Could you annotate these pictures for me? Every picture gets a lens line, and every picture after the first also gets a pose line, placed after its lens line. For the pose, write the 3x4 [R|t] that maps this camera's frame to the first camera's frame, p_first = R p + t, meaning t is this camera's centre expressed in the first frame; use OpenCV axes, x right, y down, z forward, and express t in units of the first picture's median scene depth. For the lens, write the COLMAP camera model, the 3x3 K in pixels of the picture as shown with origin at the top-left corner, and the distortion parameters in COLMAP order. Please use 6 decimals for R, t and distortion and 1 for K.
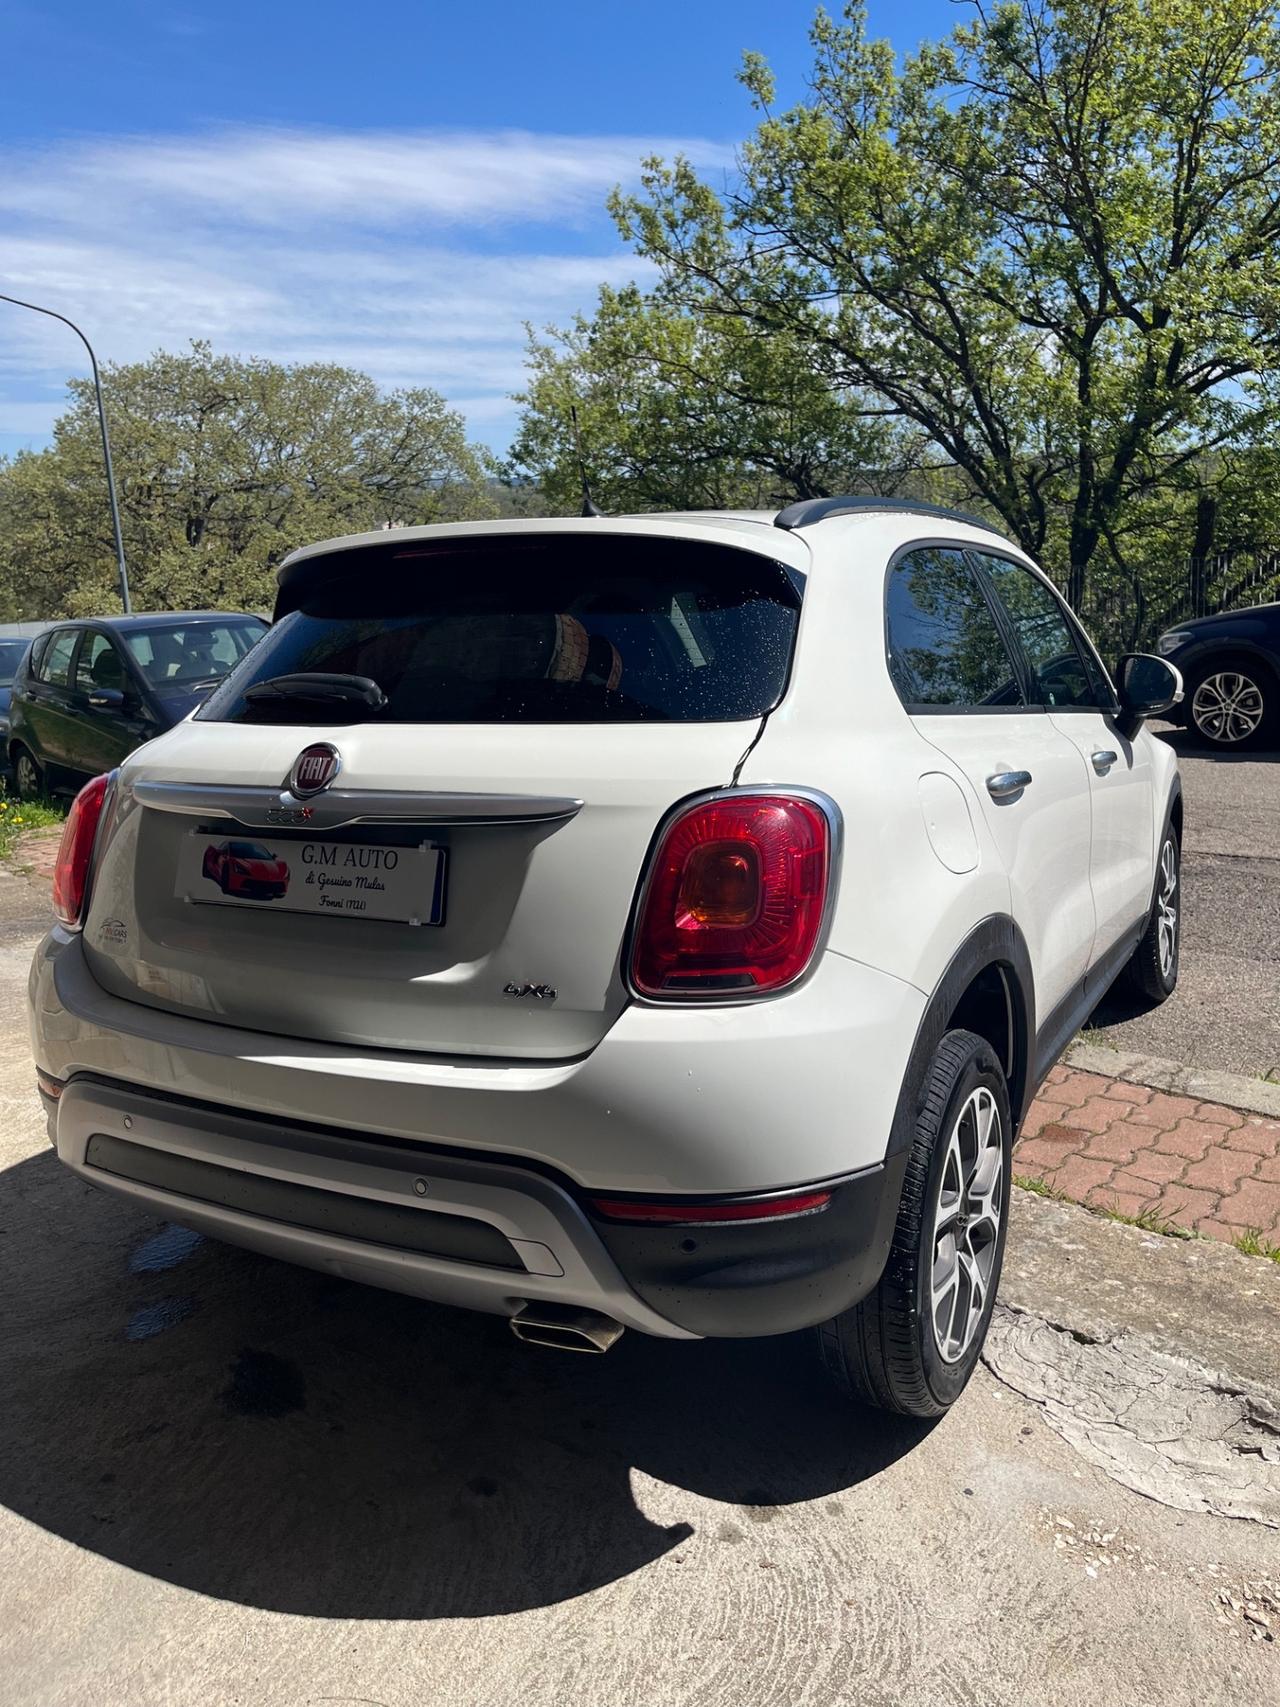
lens RADIAL K [[1289.0, 0, 646.4], [0, 1289.0, 840.2], [0, 0, 1]] dist [0.073099, -0.105140]
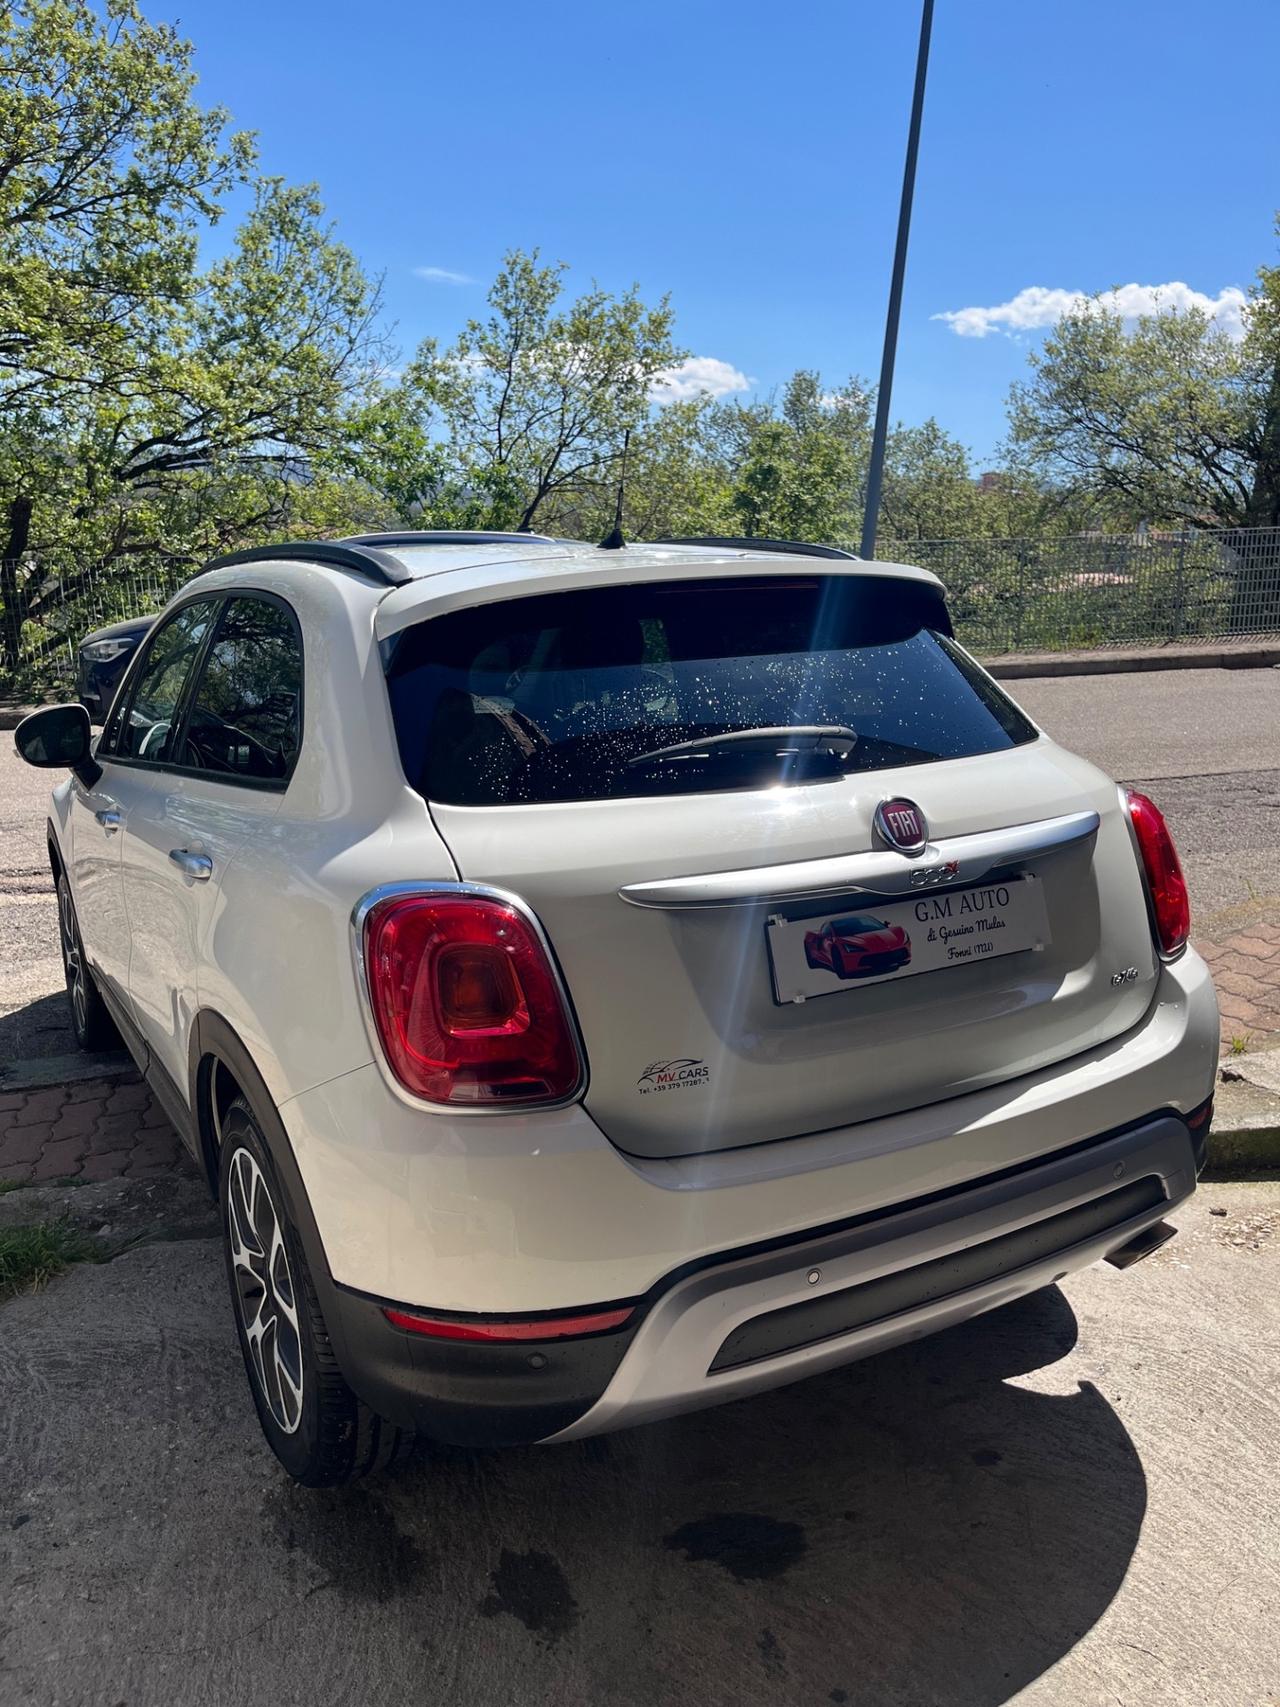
lens RADIAL K [[1289.0, 0, 643.4], [0, 1289.0, 865.2], [0, 0, 1]] dist [0.073099, -0.105140]
pose [[0.519583, -0.163879, 0.838556, -1.155145], [0.145549, 0.984065, 0.102131, -0.149868], [-0.841931, 0.068986, 0.535156, 0.652925]]
